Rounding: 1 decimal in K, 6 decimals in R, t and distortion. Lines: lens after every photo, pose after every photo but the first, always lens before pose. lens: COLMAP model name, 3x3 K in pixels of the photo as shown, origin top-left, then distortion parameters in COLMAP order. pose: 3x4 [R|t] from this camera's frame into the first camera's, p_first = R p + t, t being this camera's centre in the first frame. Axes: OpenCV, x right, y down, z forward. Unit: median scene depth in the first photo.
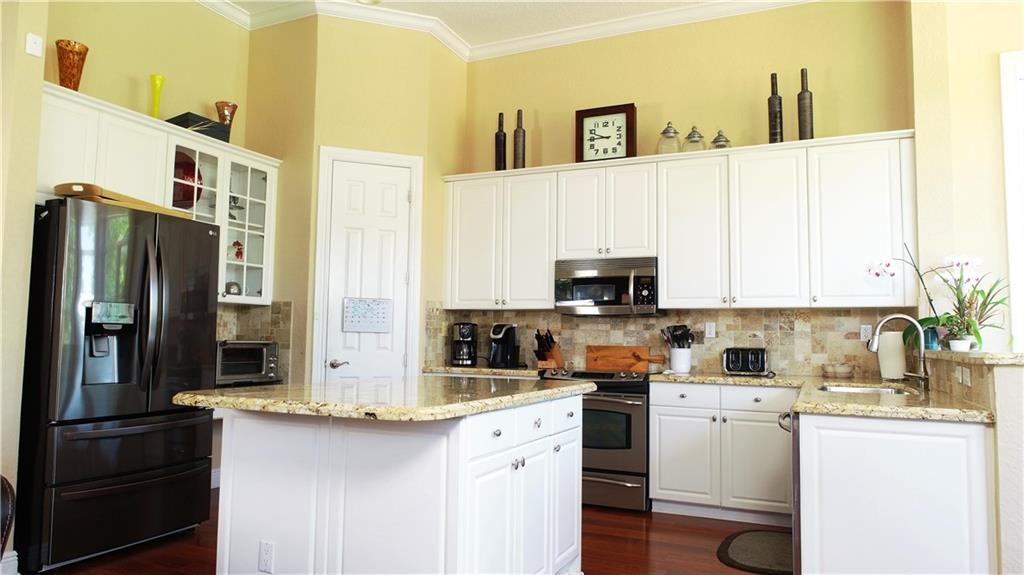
lens RADIAL K [[687.4, 0, 513.4], [0, 687.4, 283.6], [0, 0, 1]] dist [-0.006957, -0.003633]
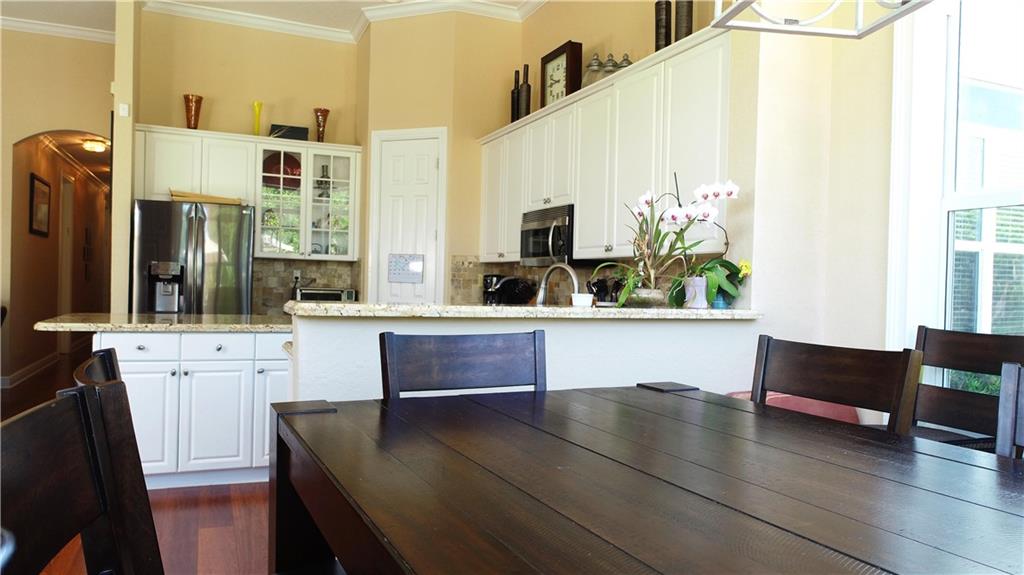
lens RADIAL K [[723.8, 0, 508.4], [0, 723.8, 294.6], [0, 0, 1]] dist [-0.001722, -0.000953]
pose [[0.735208, 0.017529, -0.677615, 0.794100], [0.036855, 0.997153, 0.065783, 0.015436], [0.676839, -0.073338, 0.732468, 0.195133]]
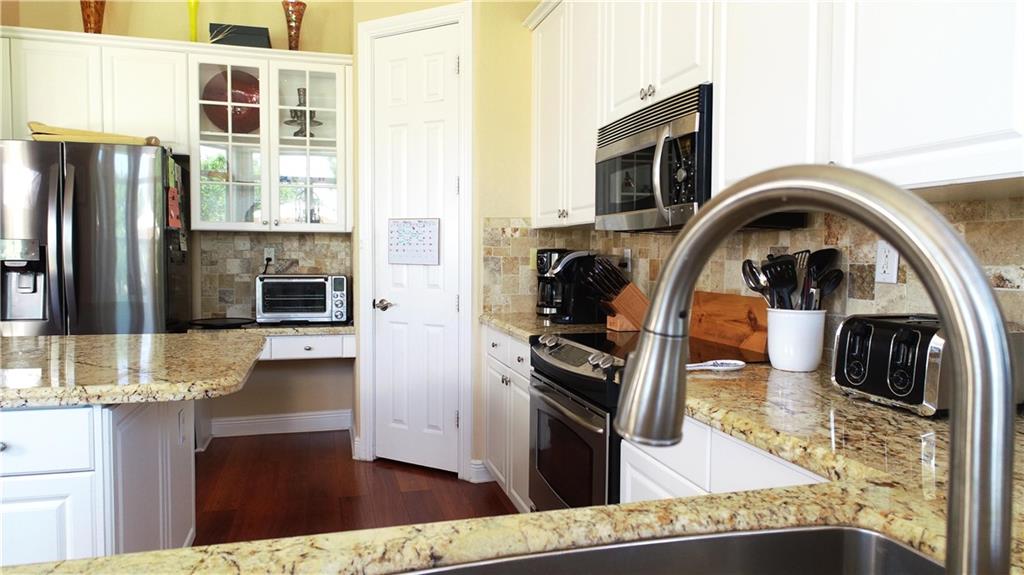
lens RADIAL K [[687.4, 0, 510.2], [0, 687.4, 282.5], [0, 0, 1]] dist [-0.006957, -0.003633]
pose [[0.638455, 0.023530, -0.769300, 0.434623], [0.063338, 0.994536, 0.082985, 0.036046], [0.767049, -0.101708, 0.633476, 0.618790]]
